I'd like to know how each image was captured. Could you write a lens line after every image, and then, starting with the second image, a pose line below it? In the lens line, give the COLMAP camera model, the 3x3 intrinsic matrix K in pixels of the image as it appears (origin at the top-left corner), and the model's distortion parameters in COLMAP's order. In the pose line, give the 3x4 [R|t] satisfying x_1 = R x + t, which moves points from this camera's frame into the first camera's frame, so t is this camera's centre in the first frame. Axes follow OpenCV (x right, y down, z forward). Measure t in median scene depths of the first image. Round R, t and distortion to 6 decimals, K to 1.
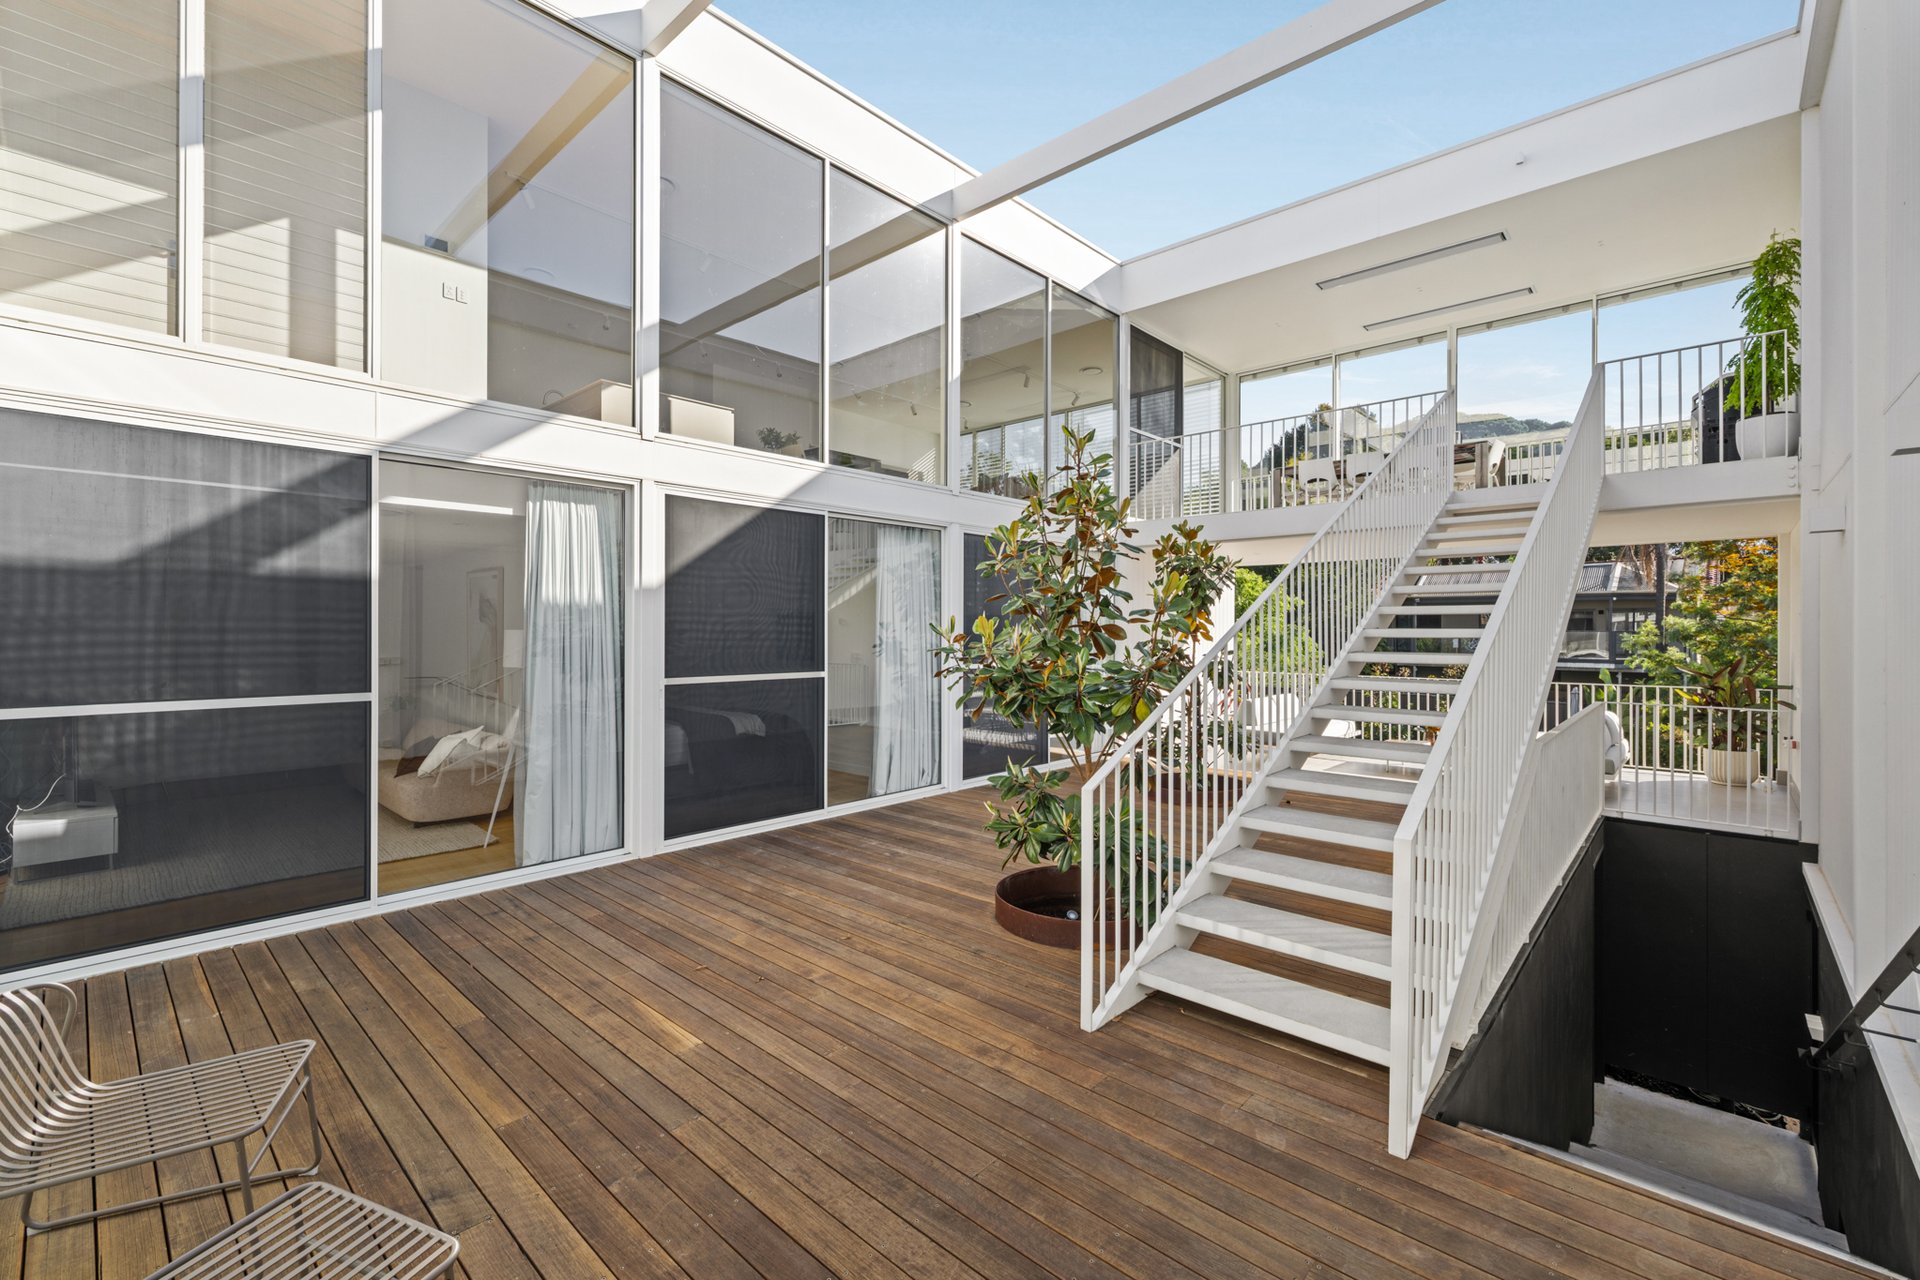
lens RADIAL K [[826.9, 0, 952.8], [0, 826.9, 624.0], [0, 0, 1]] dist [0.000499, -0.000065]
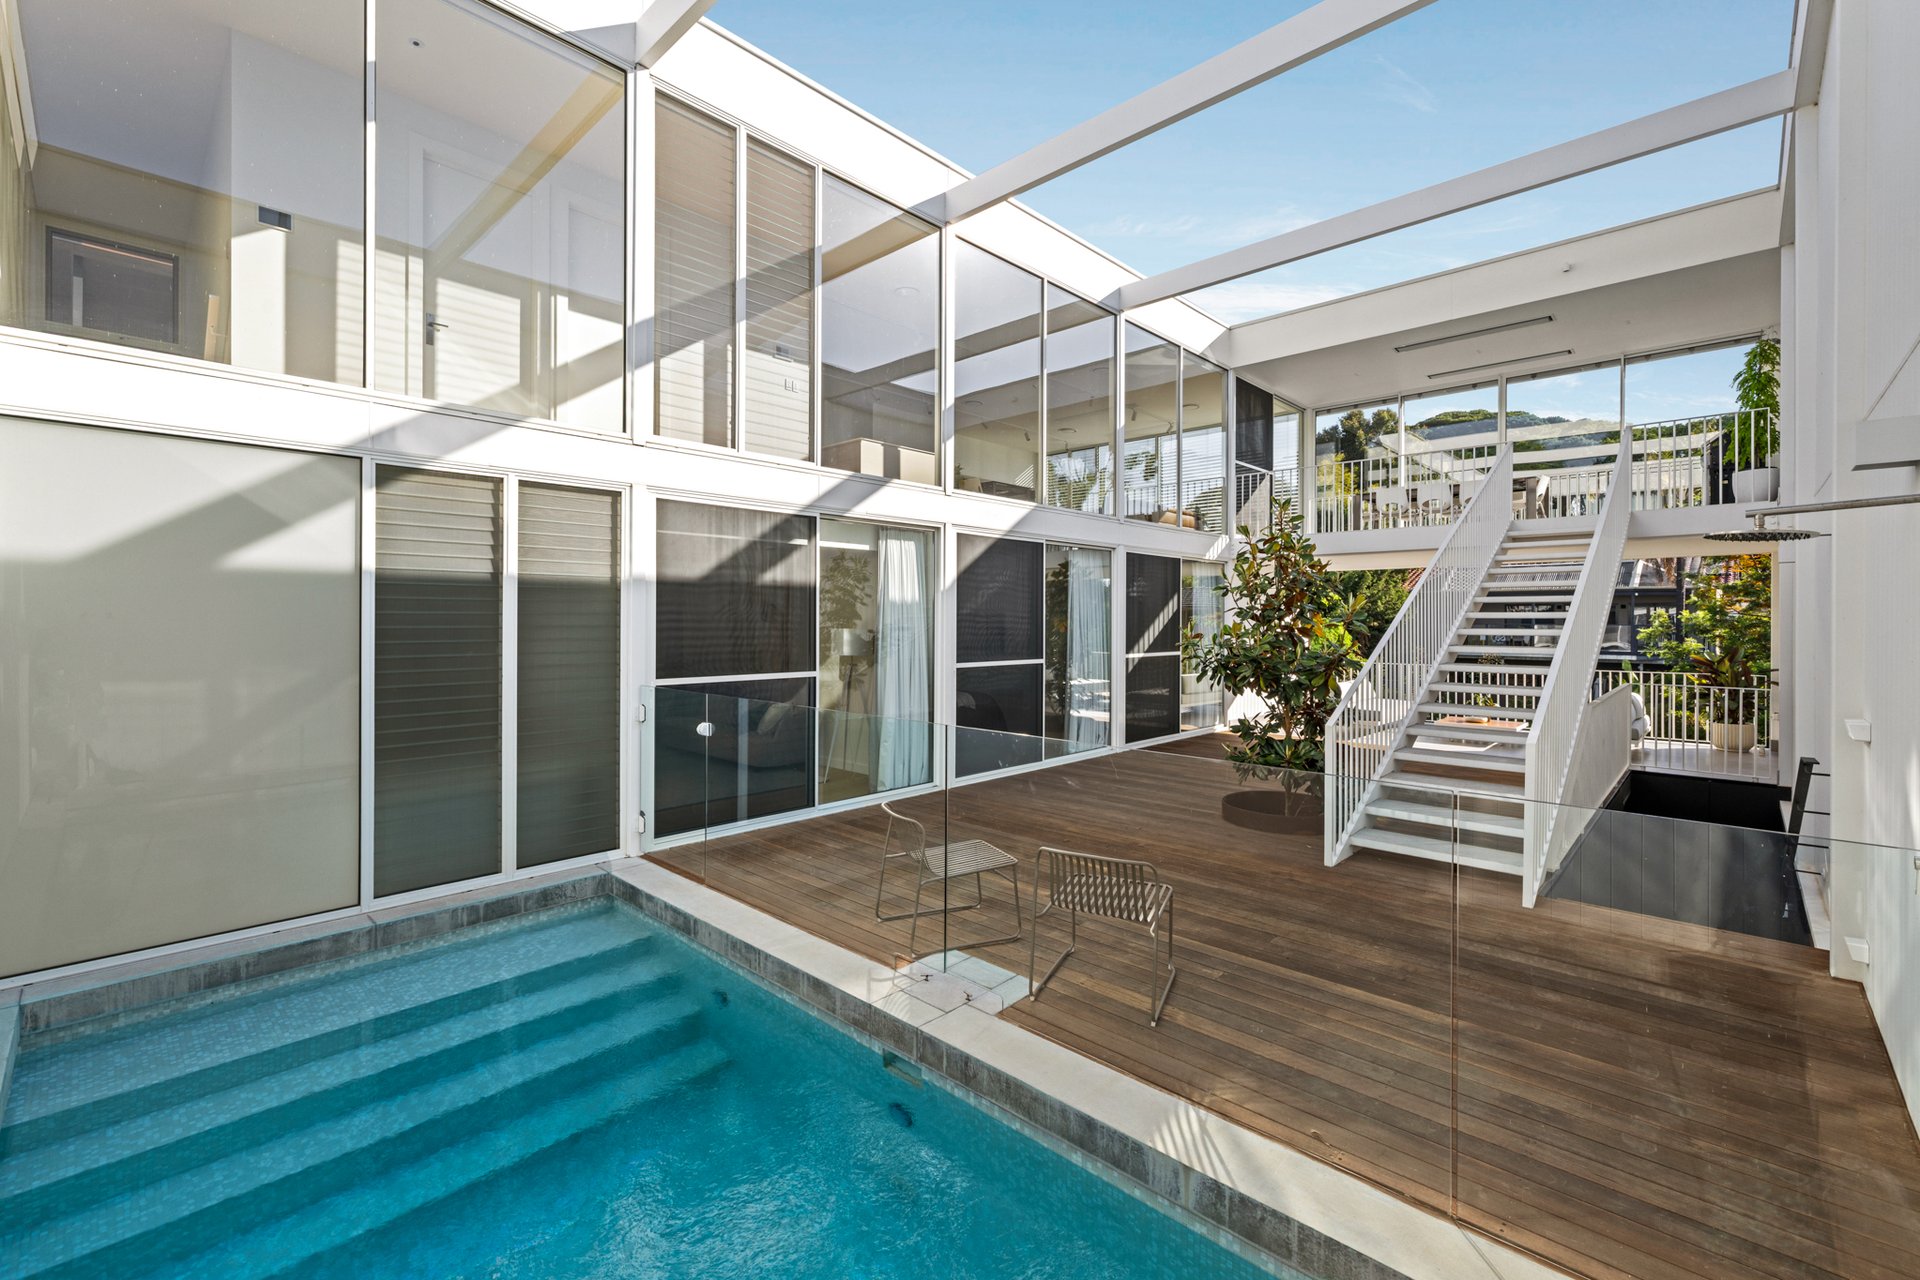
lens RADIAL K [[819.9, 0, 955.7], [0, 819.9, 615.5], [0, 0, 1]] dist [0.002276, 0.000041]
pose [[0.999861, 0.000982, -0.016659, -0.275188], [-0.000972, 0.999999, 0.000627, -0.013661], [0.016659, -0.000611, 0.999861, -0.336521]]
